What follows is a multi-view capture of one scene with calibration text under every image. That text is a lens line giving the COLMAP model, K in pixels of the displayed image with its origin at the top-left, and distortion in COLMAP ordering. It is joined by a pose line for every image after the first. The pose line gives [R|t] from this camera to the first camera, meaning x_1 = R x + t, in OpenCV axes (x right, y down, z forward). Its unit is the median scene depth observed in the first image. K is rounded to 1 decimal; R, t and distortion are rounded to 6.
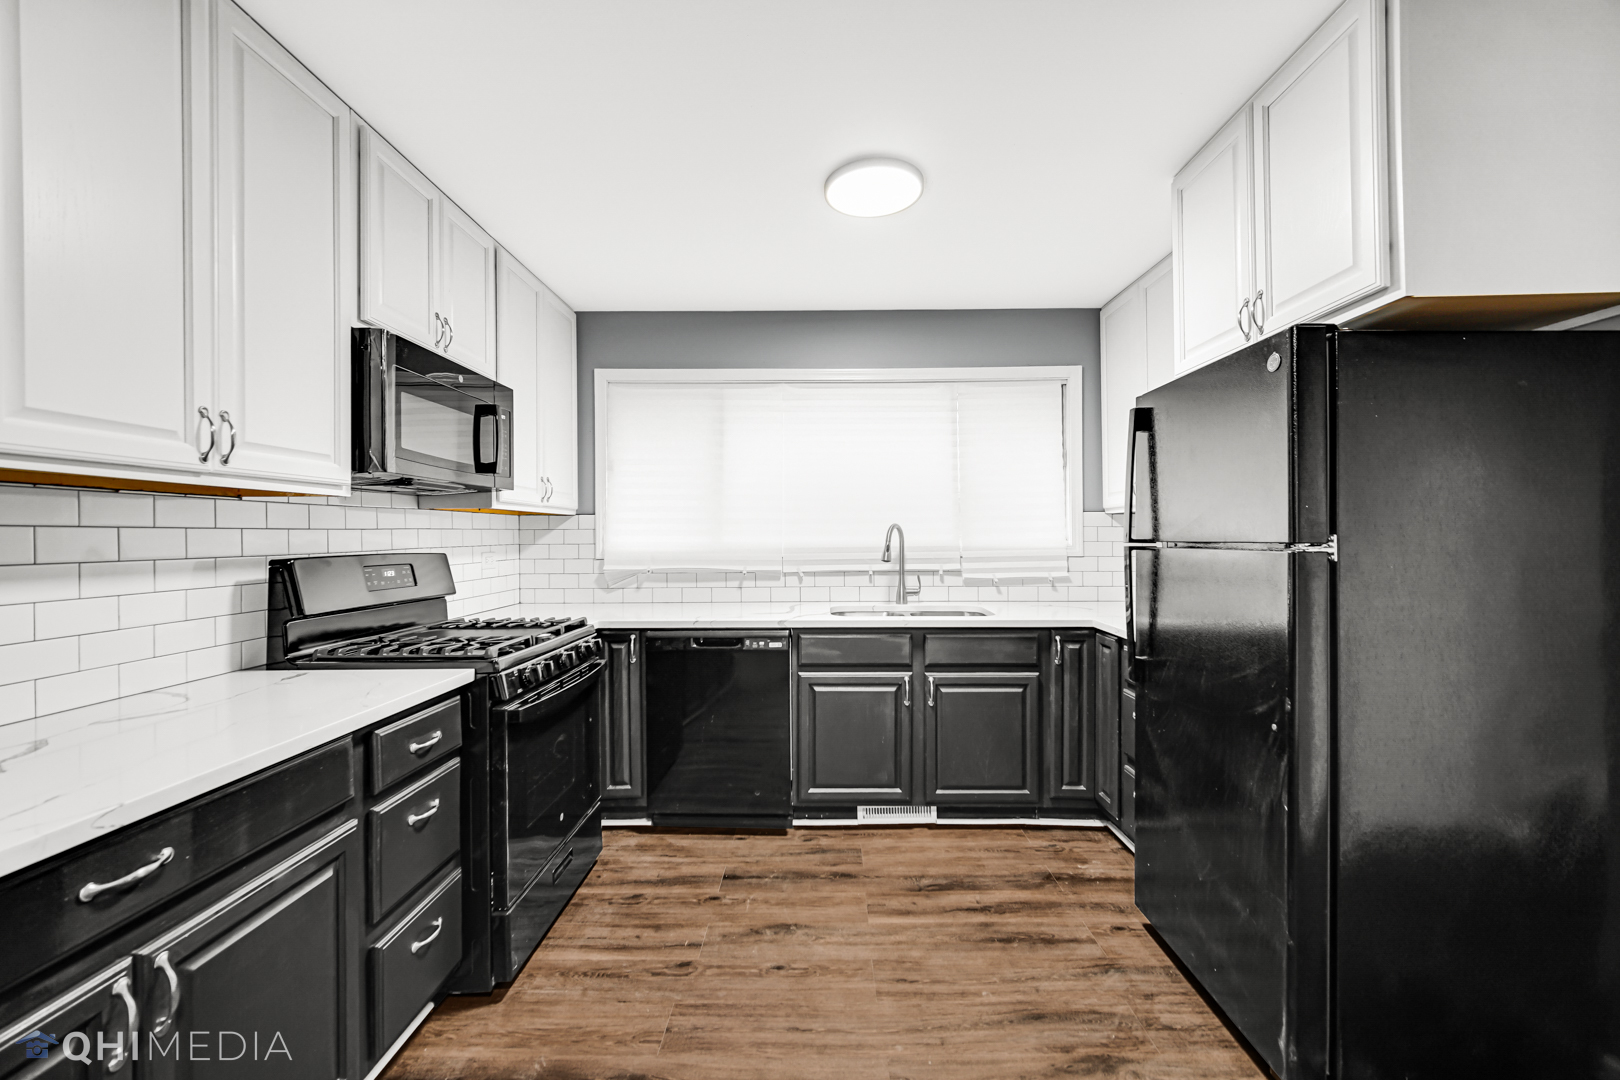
lens RADIAL K [[647.0, 0, 810.0], [0, 647.0, 540.0], [0, 0, 1]] dist [-0.002189, -0.000424]
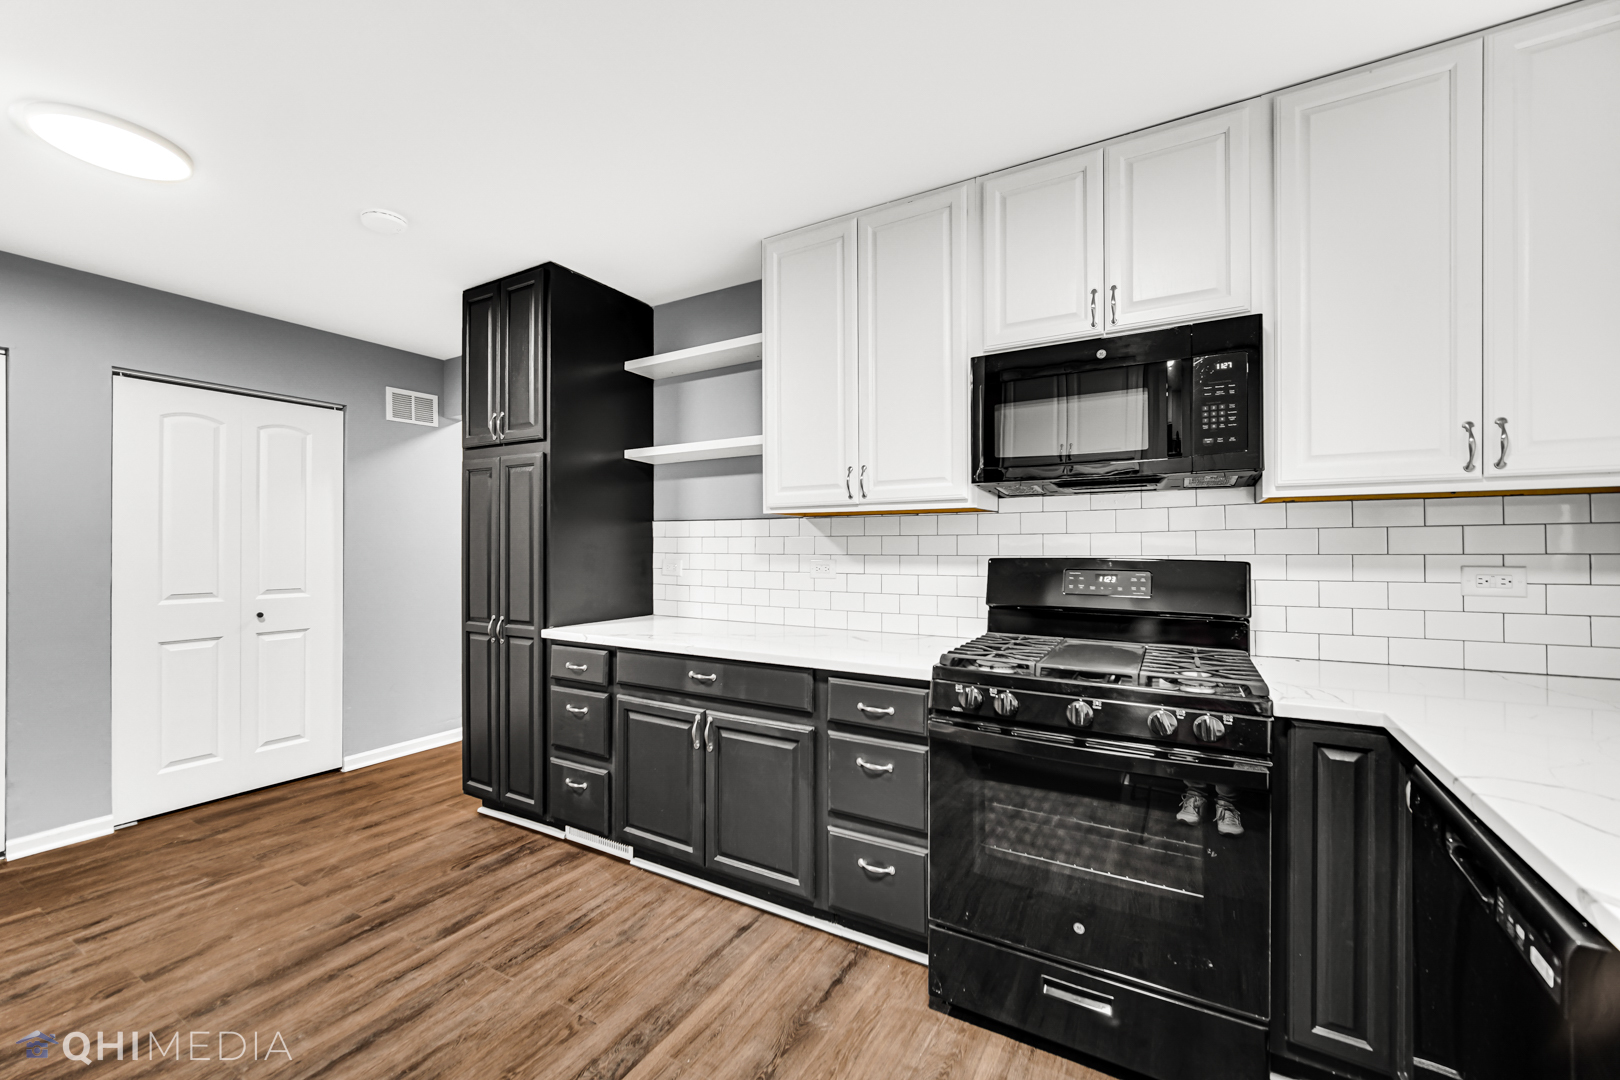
lens RADIAL K [[647.0, 0, 810.0], [0, 647.0, 540.0], [0, 0, 1]] dist [-0.002189, -0.000424]
pose [[-0.495711, 0.005465, -0.868470, 0.566356], [0.003507, 0.999985, 0.004290, -0.015992], [0.868480, -0.000919, -0.495723, 1.592396]]
